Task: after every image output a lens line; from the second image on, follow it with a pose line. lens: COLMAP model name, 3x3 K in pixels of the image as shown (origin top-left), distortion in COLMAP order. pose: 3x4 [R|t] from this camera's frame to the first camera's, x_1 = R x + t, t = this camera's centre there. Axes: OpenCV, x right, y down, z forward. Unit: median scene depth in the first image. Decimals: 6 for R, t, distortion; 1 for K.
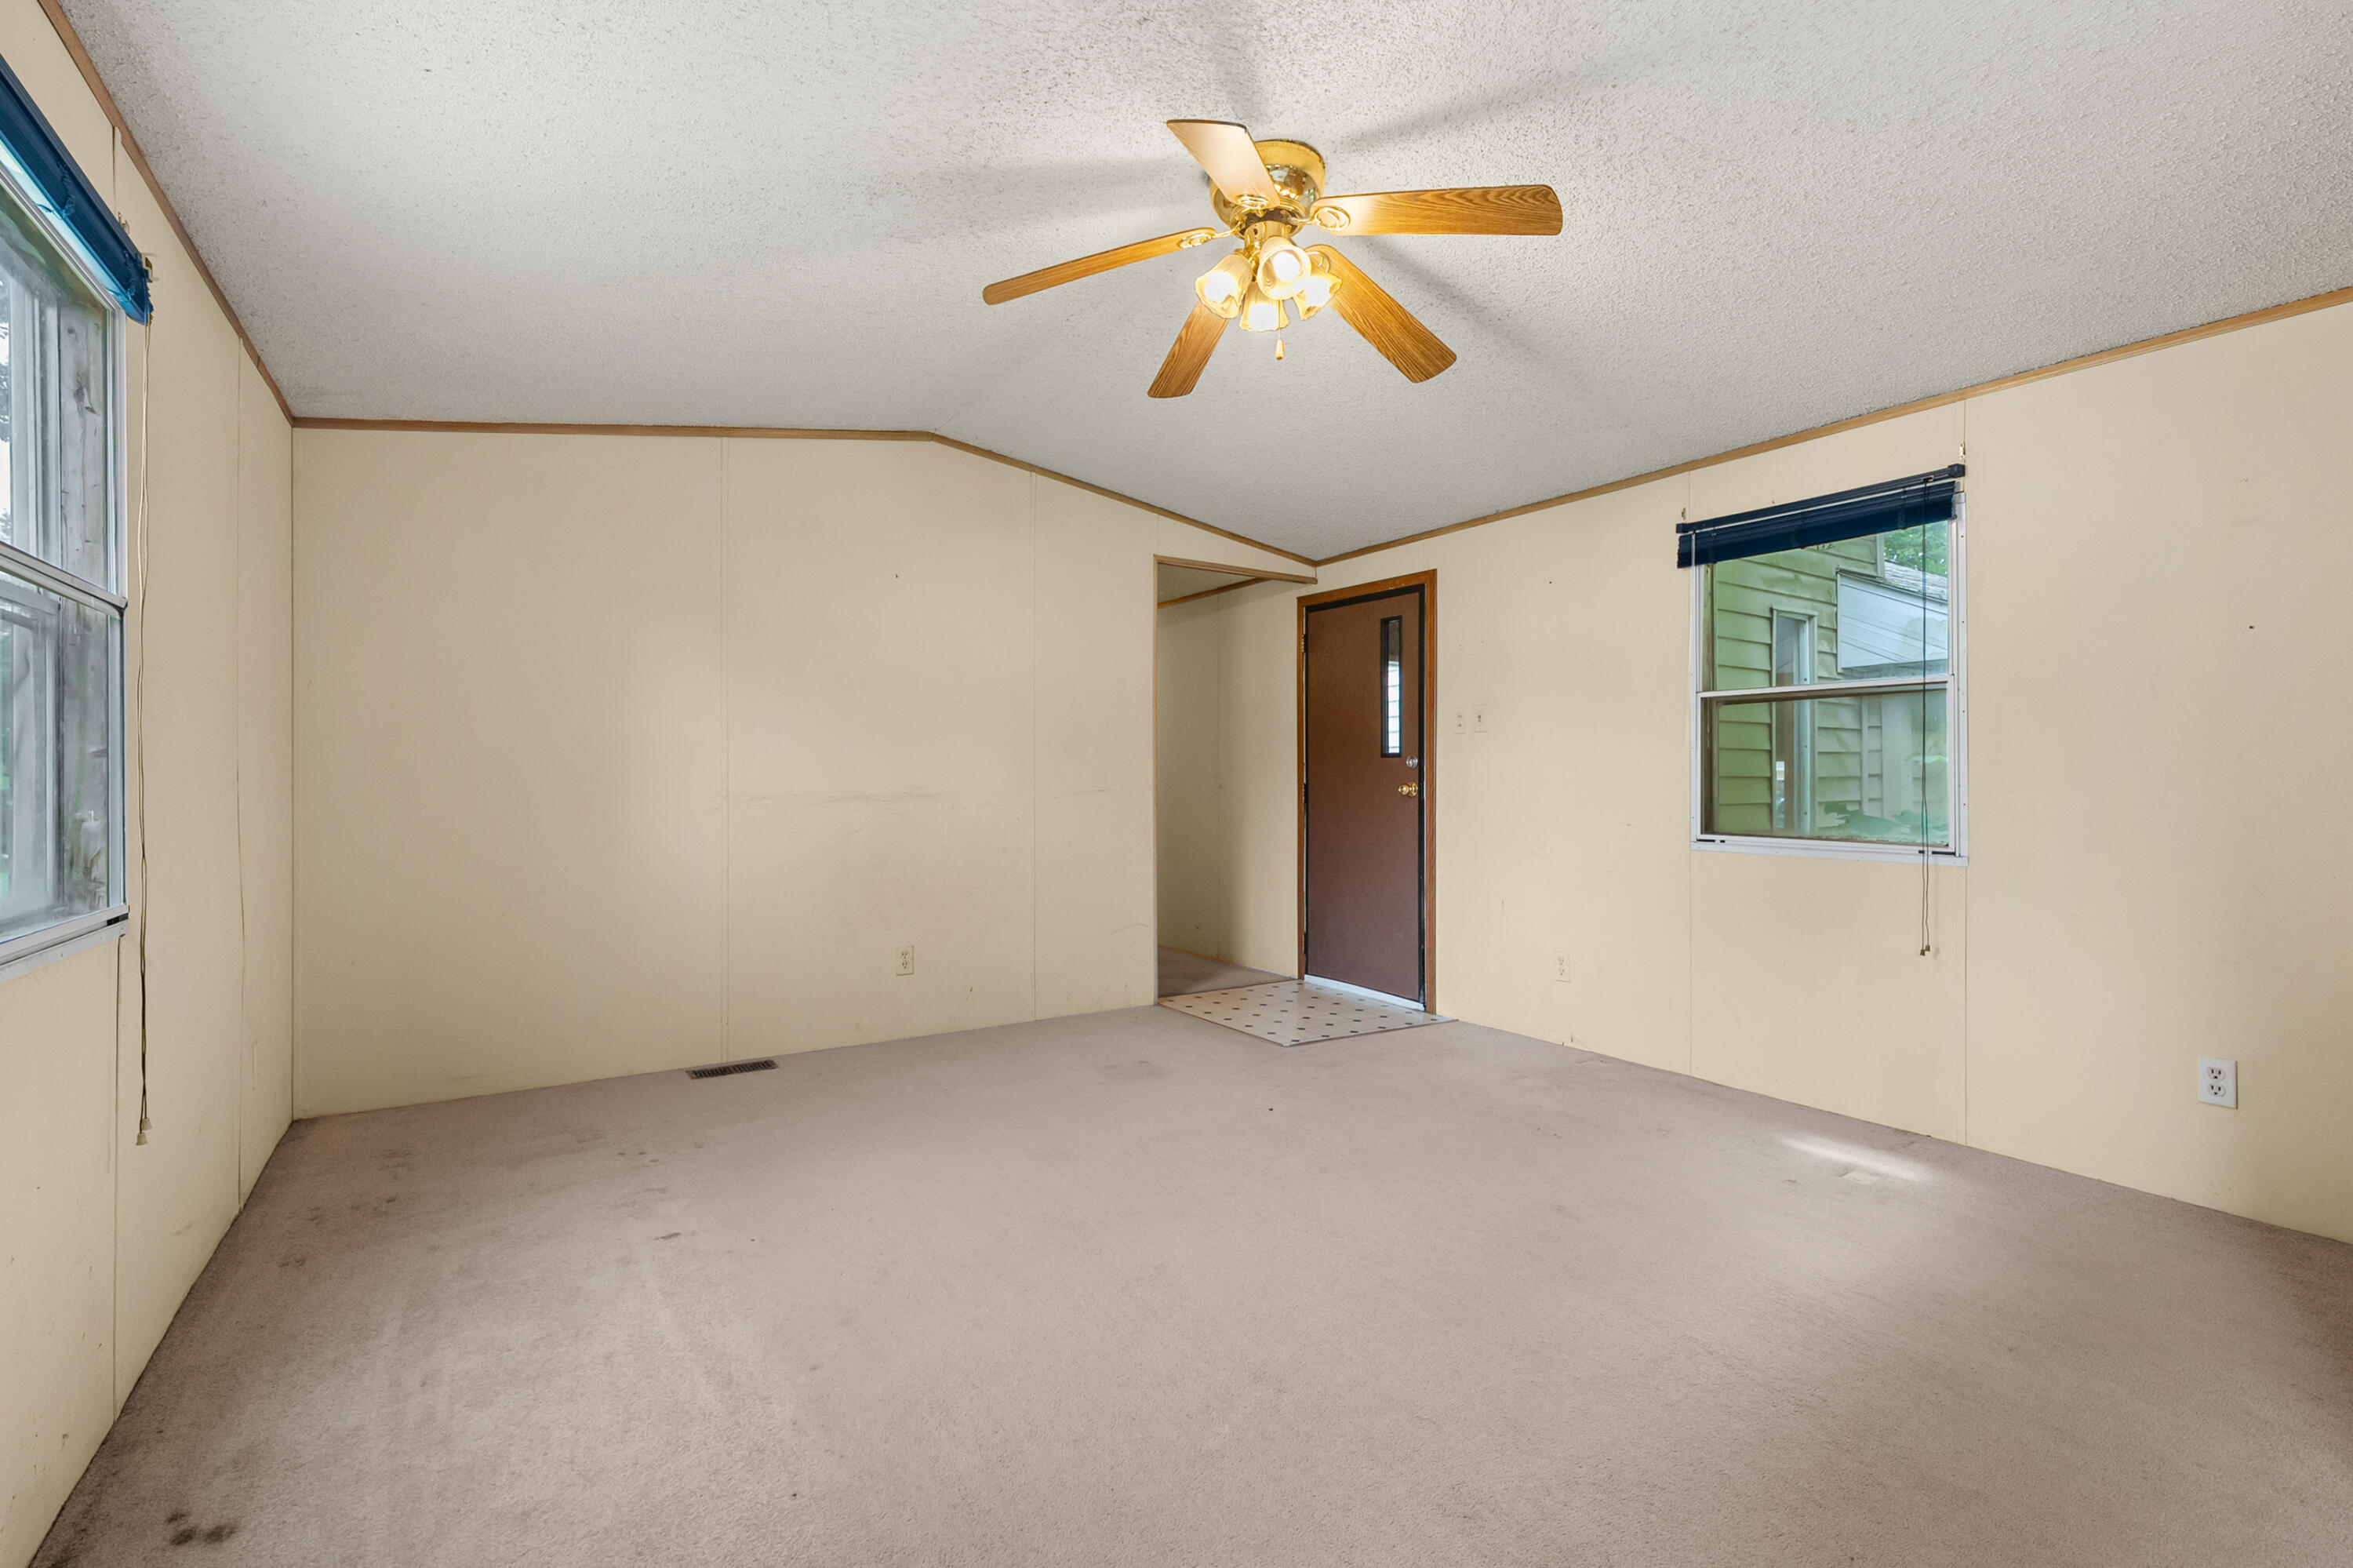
lens RADIAL K [[1064.9, 0, 1175.3], [0, 1064.9, 764.0], [0, 0, 1]] dist [-0.004638, 0.000543]
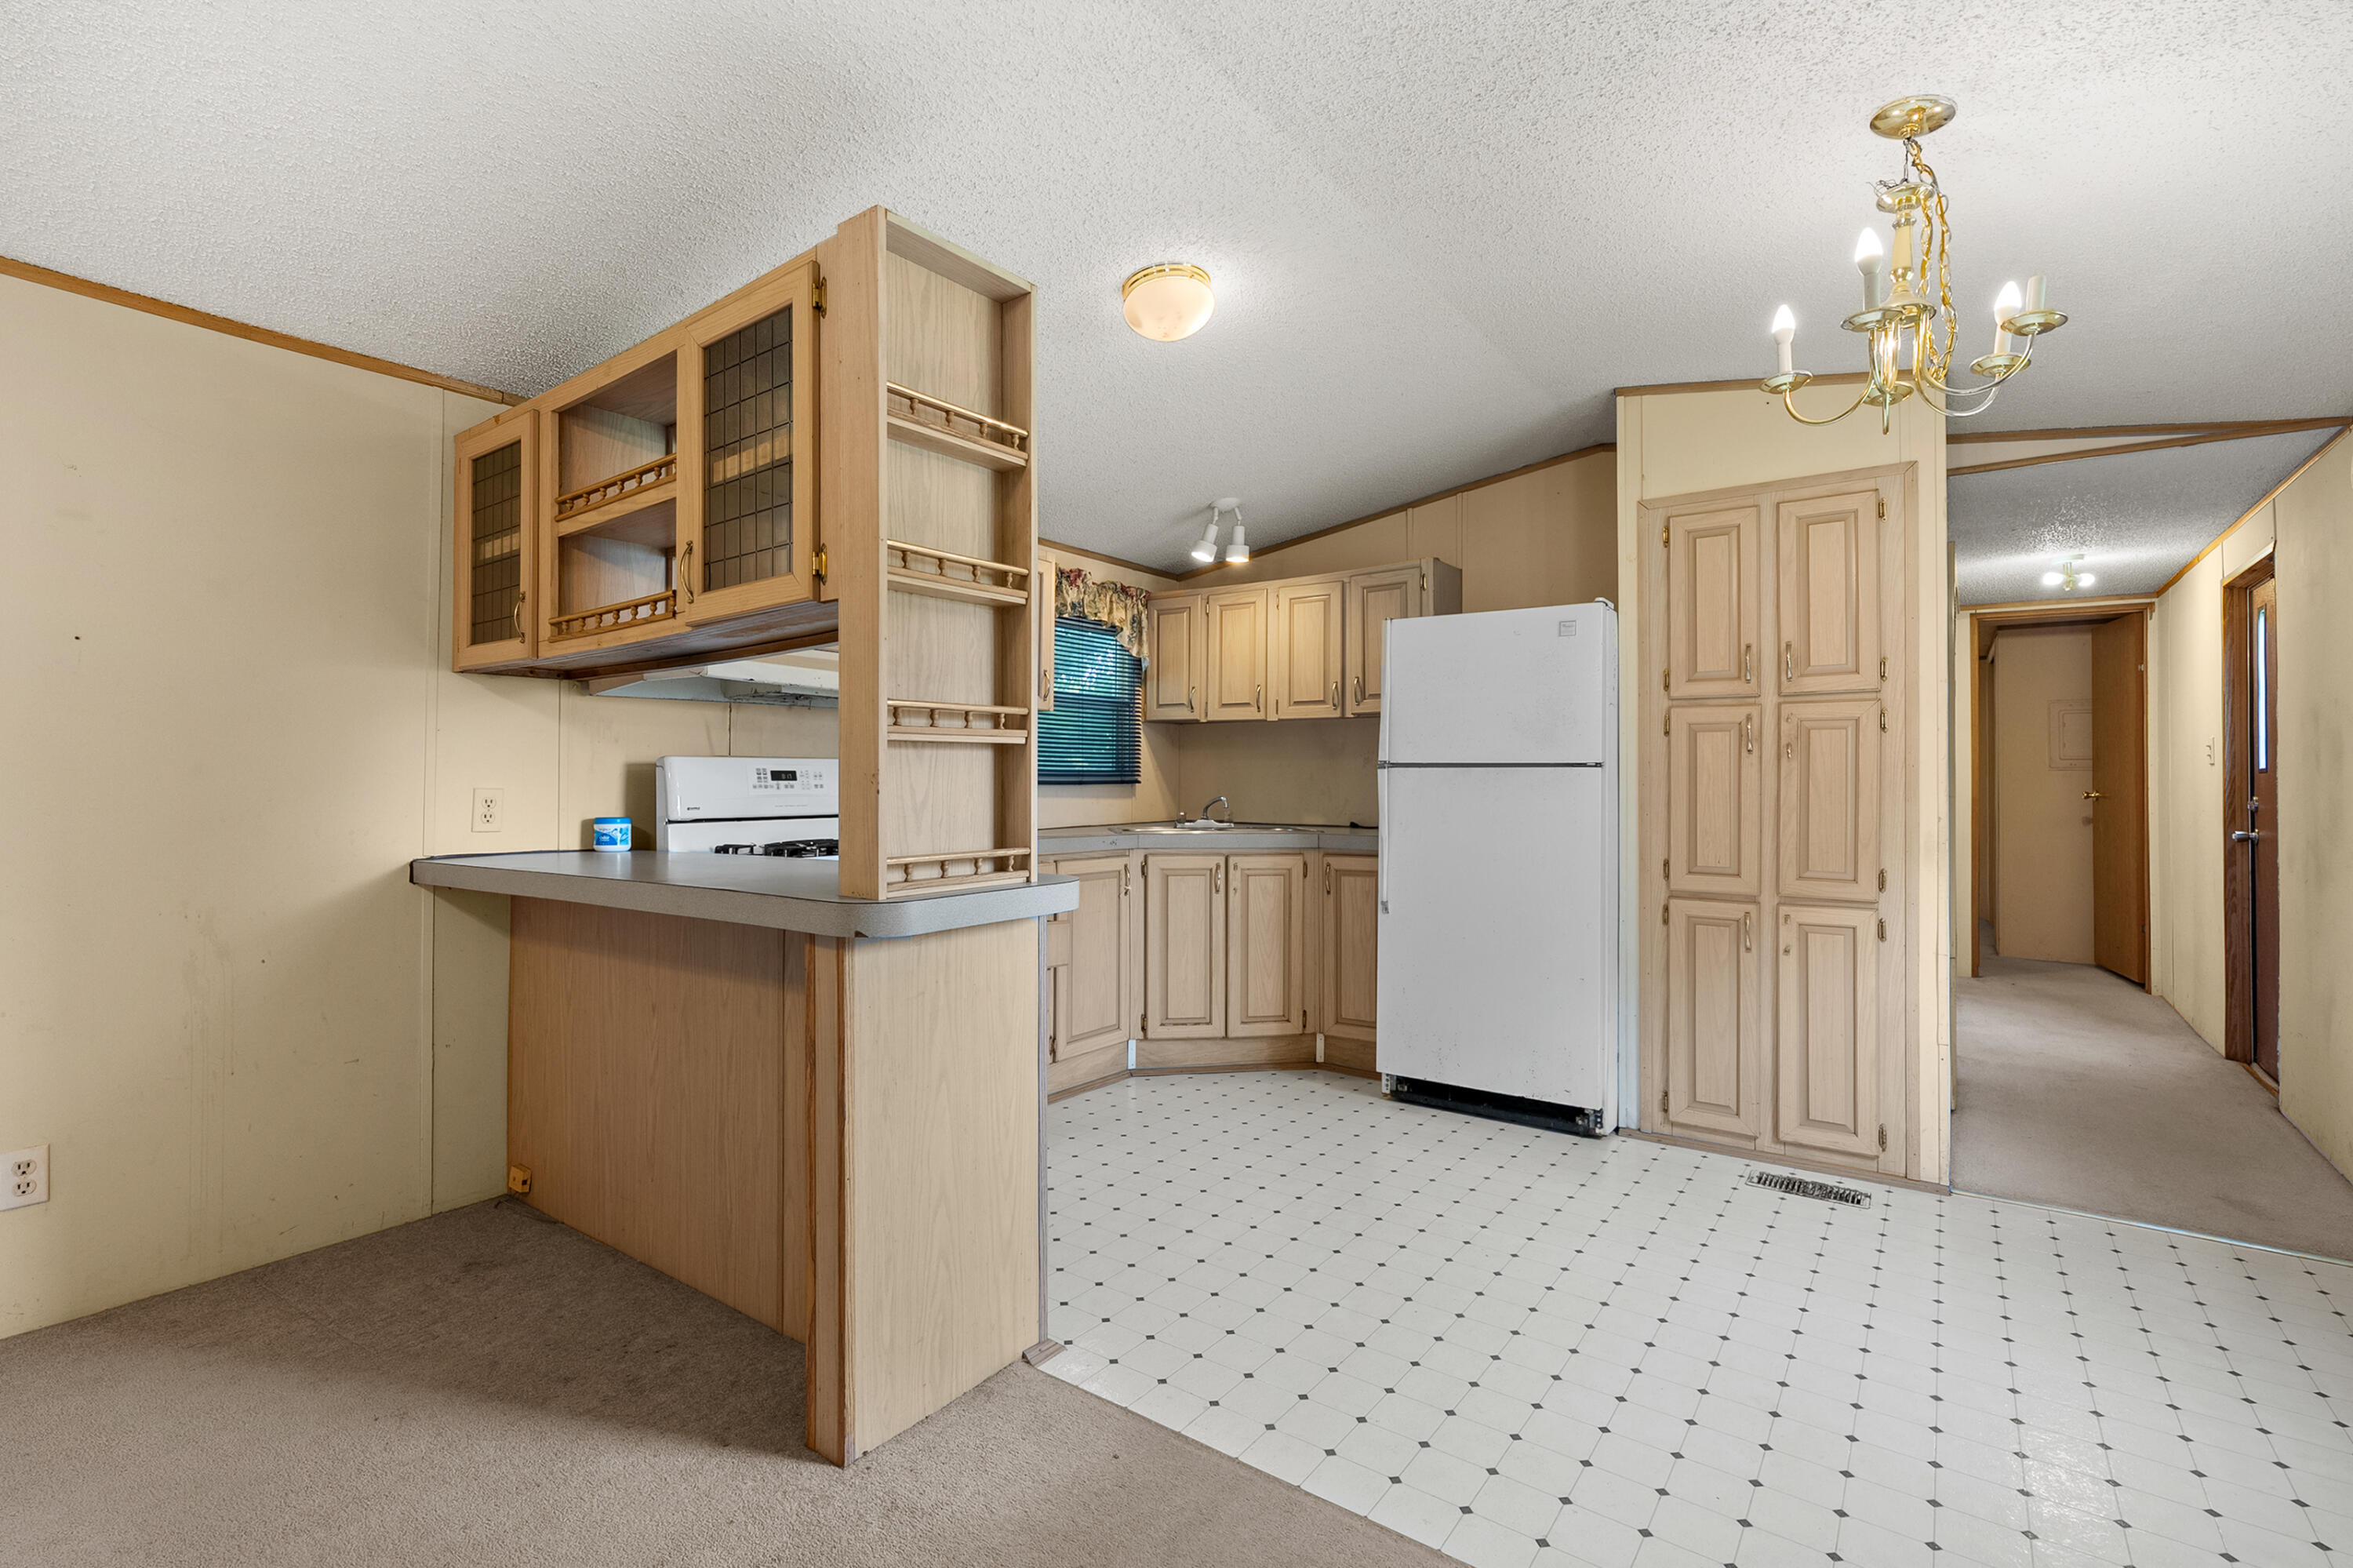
lens RADIAL K [[1064.9, 0, 1175.3], [0, 1064.9, 764.0], [0, 0, 1]] dist [-0.004638, 0.000543]
pose [[-0.363697, 0.010911, 0.931453, -0.093659], [-0.016496, 0.999699, -0.018151, -0.018402], [-0.931371, -0.021966, -0.363407, 0.366022]]
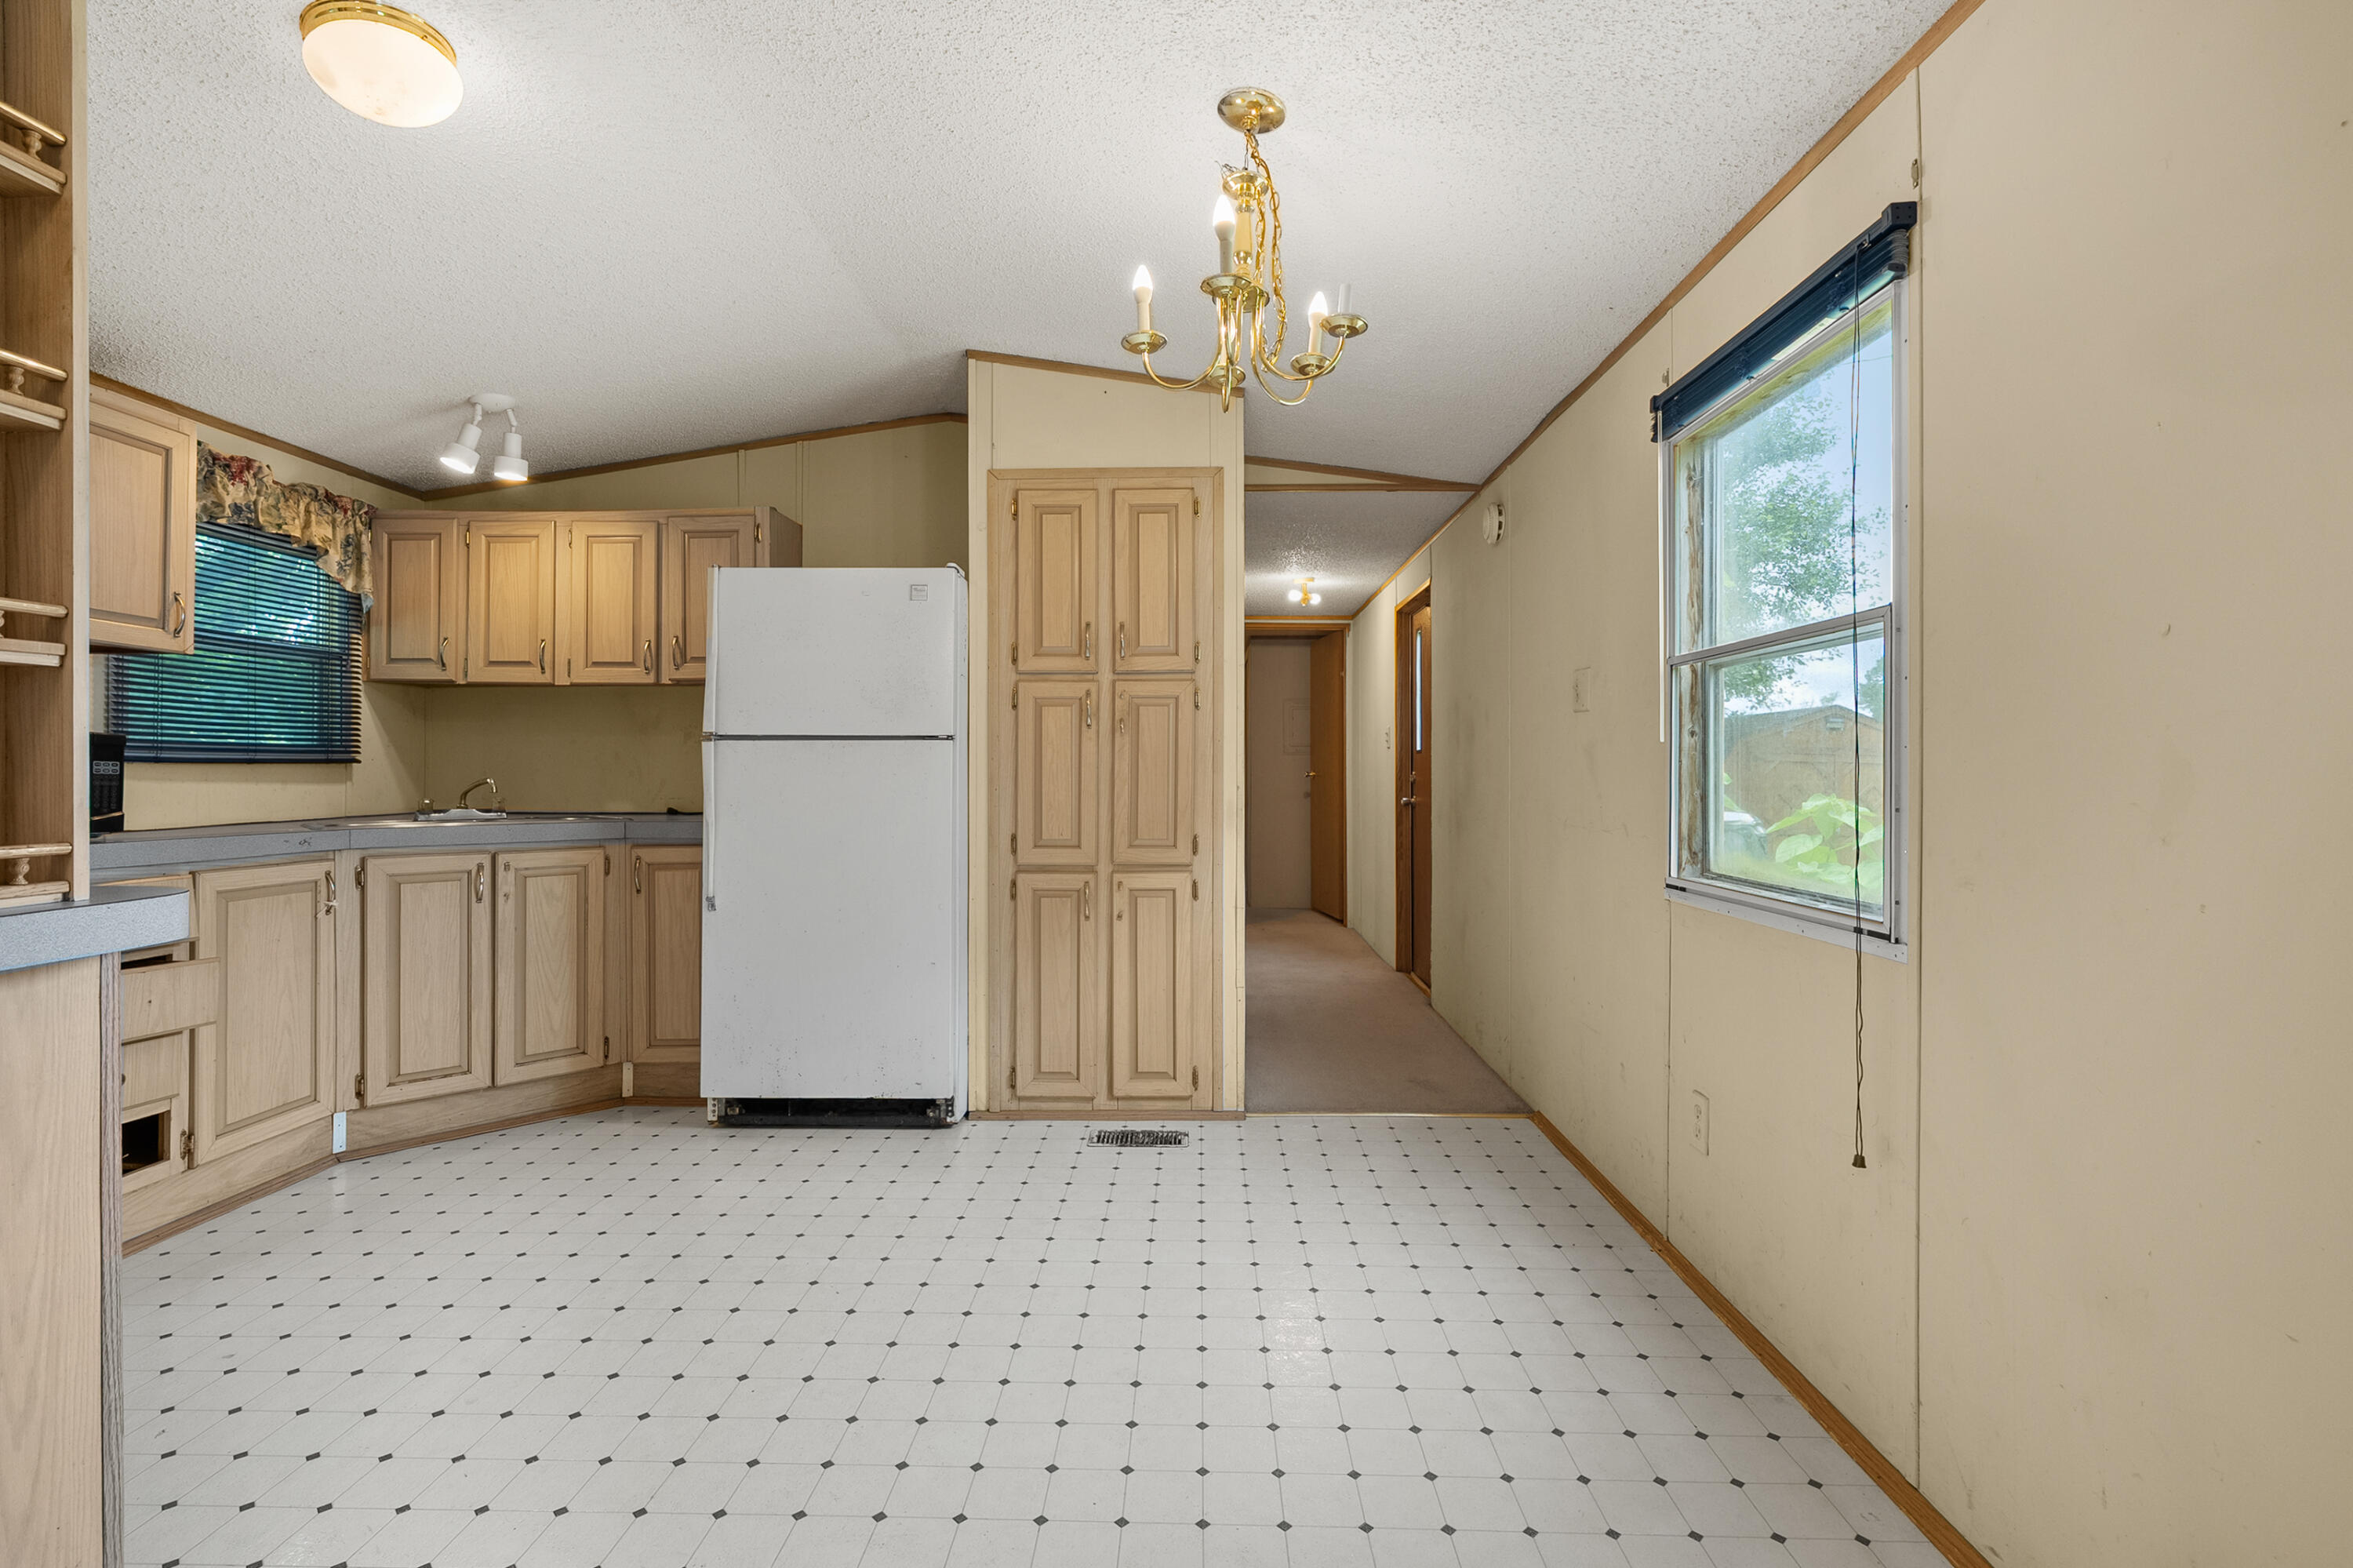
lens RADIAL K [[1064.9, 0, 1175.3], [0, 1064.9, 764.0], [0, 0, 1]] dist [-0.004638, 0.000543]
pose [[-0.829799, 0.003562, 0.558051, -0.007630], [-0.007160, 0.999829, -0.017029, -0.003819], [-0.558016, -0.018126, -0.829632, 0.311943]]
